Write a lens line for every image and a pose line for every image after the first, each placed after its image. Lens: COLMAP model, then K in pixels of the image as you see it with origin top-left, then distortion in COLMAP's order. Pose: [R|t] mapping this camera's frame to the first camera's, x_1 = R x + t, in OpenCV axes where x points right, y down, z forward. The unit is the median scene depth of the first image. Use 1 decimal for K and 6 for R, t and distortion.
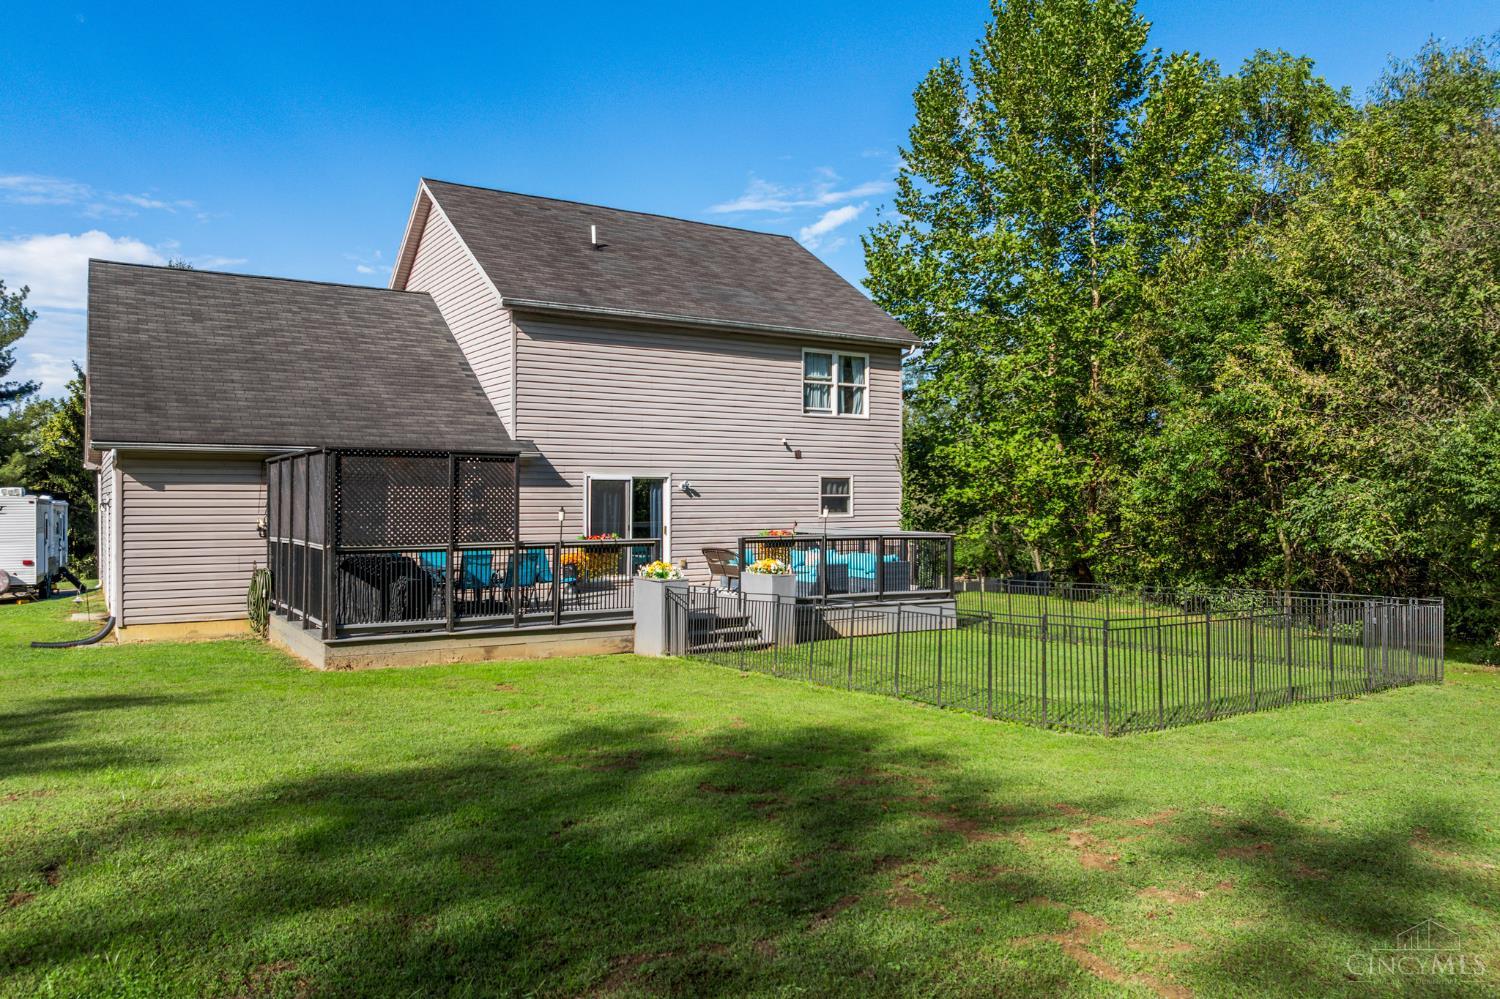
lens RADIAL K [[1113.9, 0, 748.4], [0, 1113.9, 525.9], [0, 0, 1]] dist [-0.081953, -0.000123]
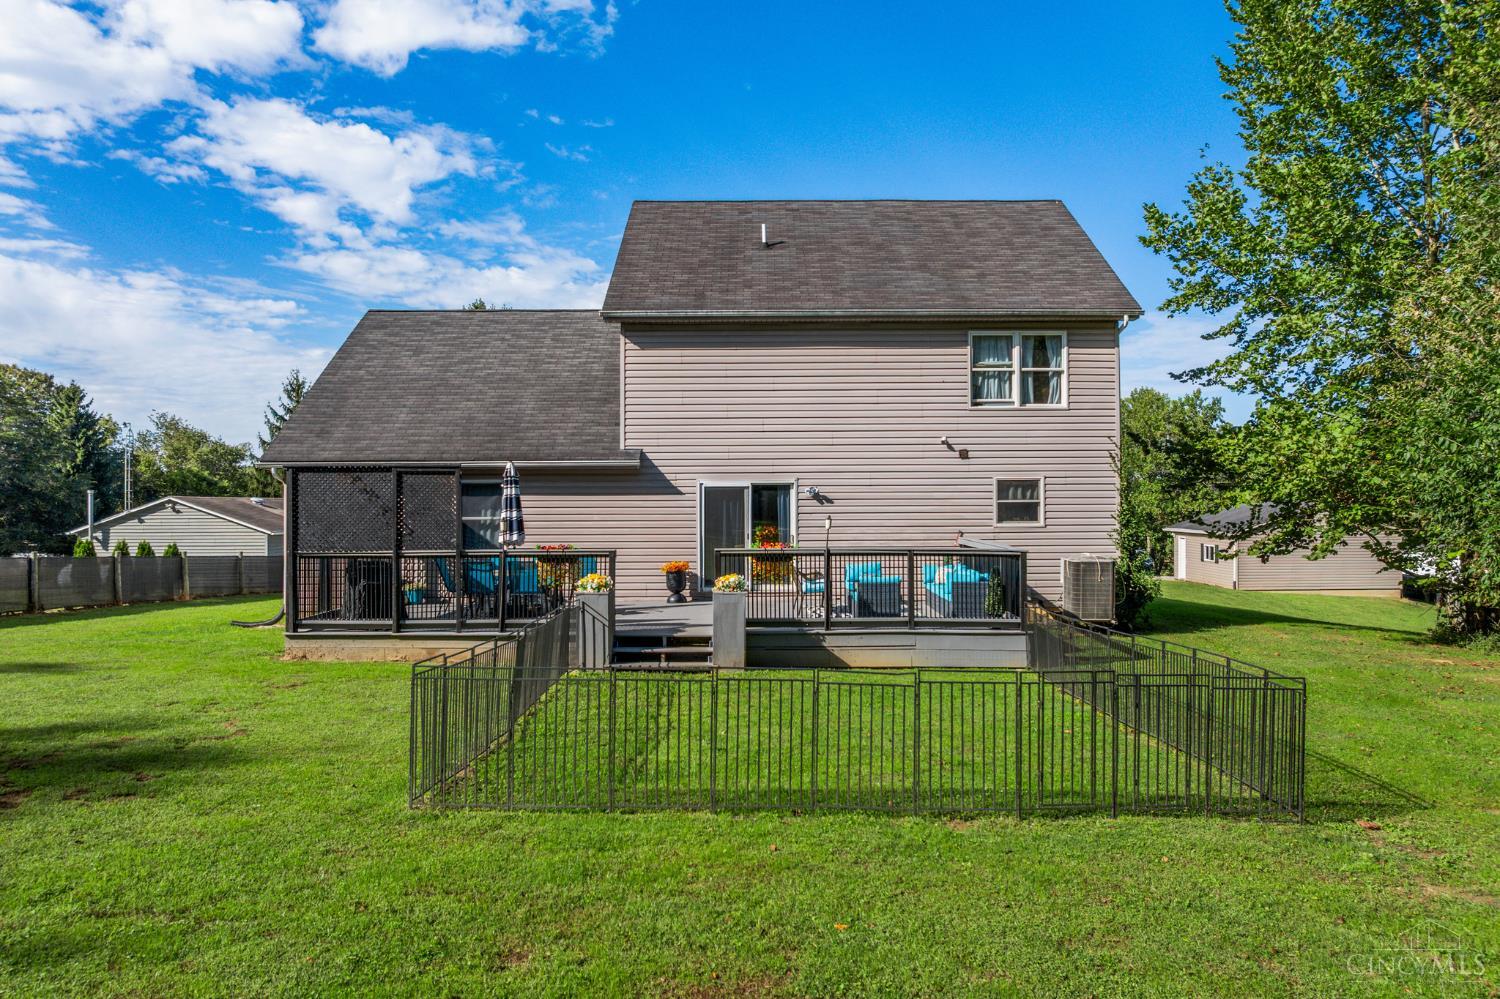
lens RADIAL K [[1113.9, 0, 748.4], [0, 1113.9, 525.9], [0, 0, 1]] dist [-0.081953, -0.000123]
pose [[0.827202, 0.007388, -0.561856, 0.392855], [-0.007921, 0.999968, 0.001487, -0.008156], [0.561849, 0.003221, 0.827234, 0.189104]]
